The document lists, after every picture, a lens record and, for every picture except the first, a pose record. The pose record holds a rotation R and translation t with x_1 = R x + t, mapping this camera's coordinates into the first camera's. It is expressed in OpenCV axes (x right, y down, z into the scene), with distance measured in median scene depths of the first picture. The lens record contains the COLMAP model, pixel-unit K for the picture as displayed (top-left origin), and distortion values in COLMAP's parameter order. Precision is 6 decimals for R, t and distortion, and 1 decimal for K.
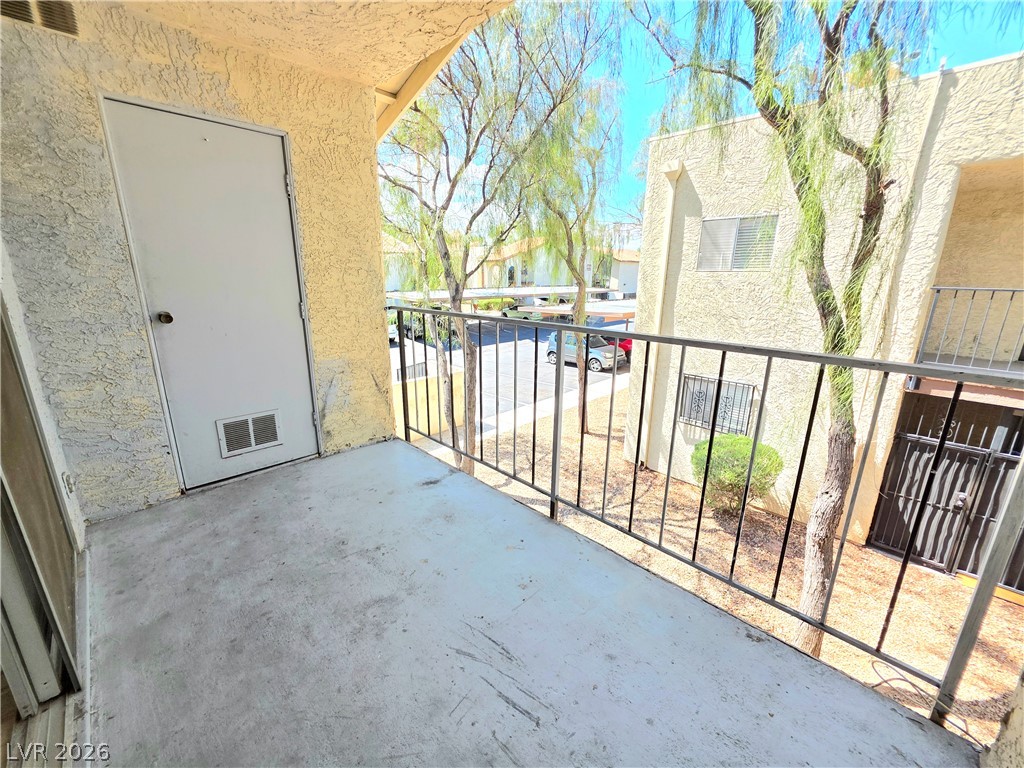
lens RADIAL K [[411.1, 0, 508.7], [0, 411.1, 381.0], [0, 0, 1]] dist [0.001673, 0.000064]
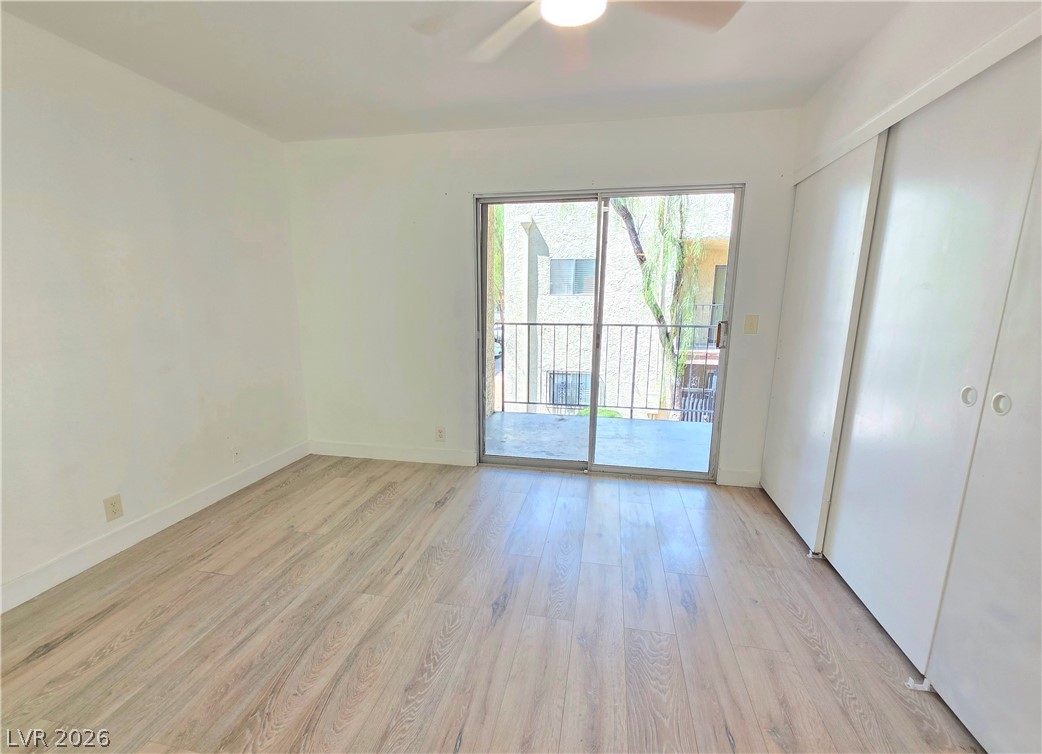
lens RADIAL K [[462.8, 0, 516.4], [0, 462.8, 390.2], [0, 0, 1]] dist [0.001588, -0.000660]
pose [[0.828170, -0.119456, 0.547599, -1.261162], [0.145919, 0.989285, -0.004875, 0.092666], [-0.541149, 0.083942, 0.836727, -0.502905]]
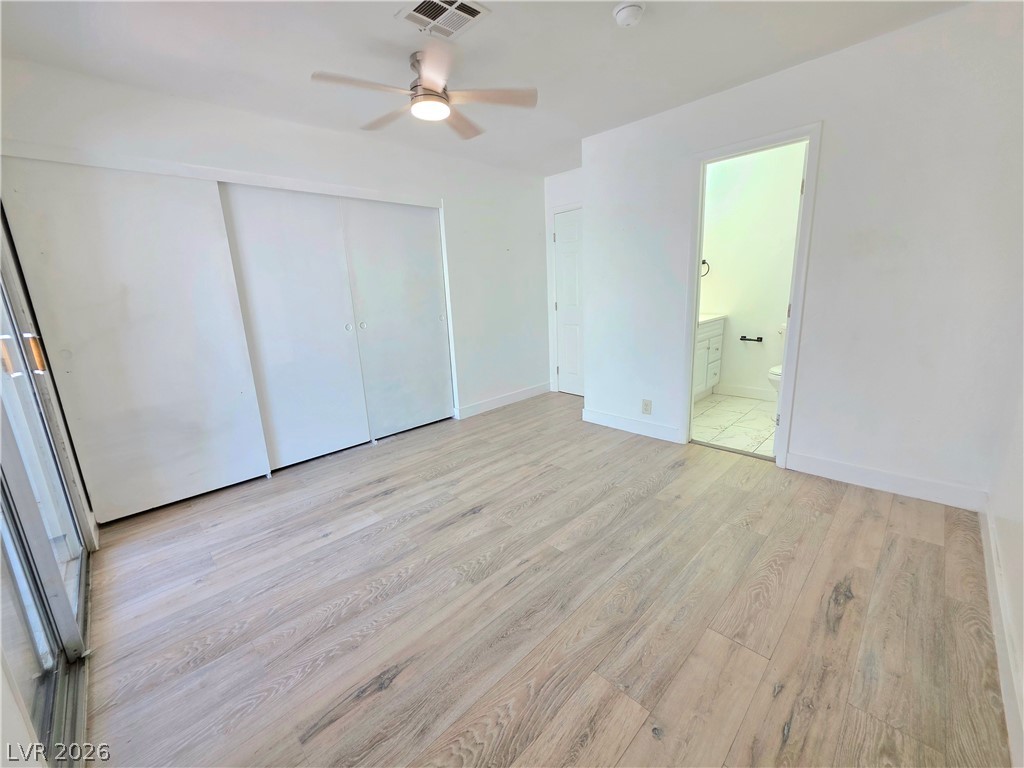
lens RADIAL K [[411.1, 0, 511.9], [0, 411.1, 381.7], [0, 0, 1]] dist [0.001673, 0.000064]
pose [[-0.999325, 0.036466, 0.004389, -1.033577], [0.034379, 0.886622, 0.461215, -0.203393], [0.012927, 0.461055, -0.887278, 0.718762]]
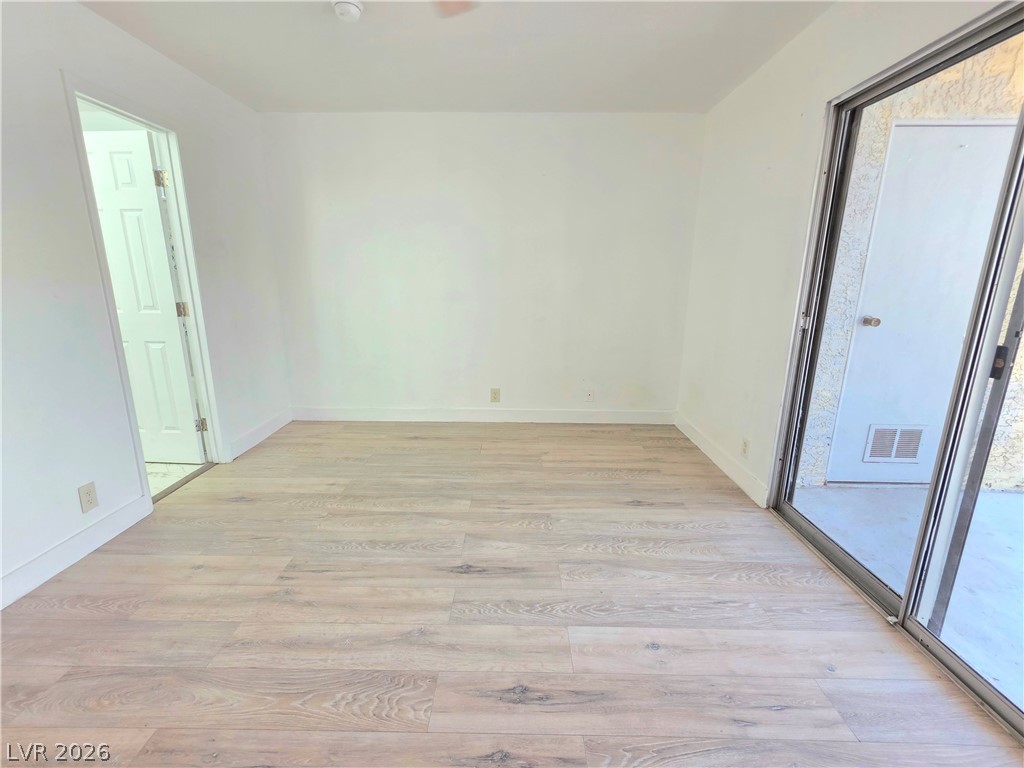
lens RADIAL K [[455.1, 0, 509.4], [0, 455.1, 383.0], [0, 0, 1]] dist [0.001380, 0.000434]
pose [[0.700501, 0.159071, -0.695697, -0.474605], [-0.178124, 0.982960, 0.045399, 0.086689], [0.691064, 0.092119, 0.716899, -0.356517]]
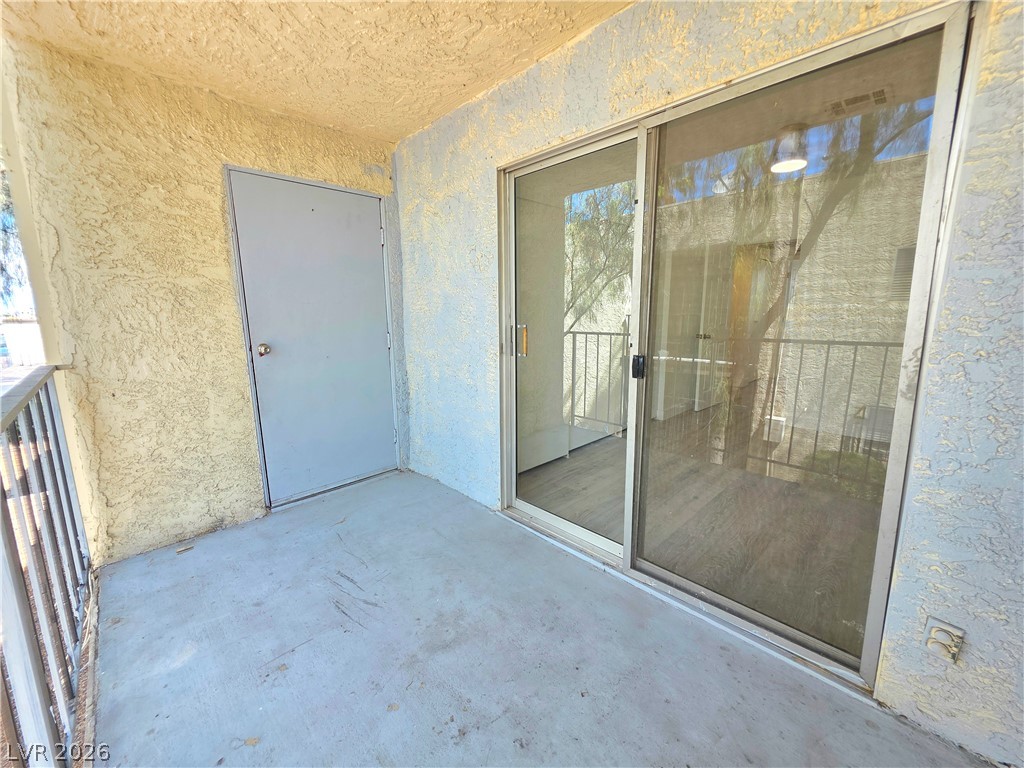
lens RADIAL K [[411.1, 0, 514.5], [0, 411.1, 382.4], [0, 0, 1]] dist [0.001673, 0.000064]
pose [[-0.999998, -0.001683, -0.000818, -0.266791], [-0.001871, 0.908162, 0.418615, -0.241003], [0.000038, 0.418616, -0.908163, 0.908655]]
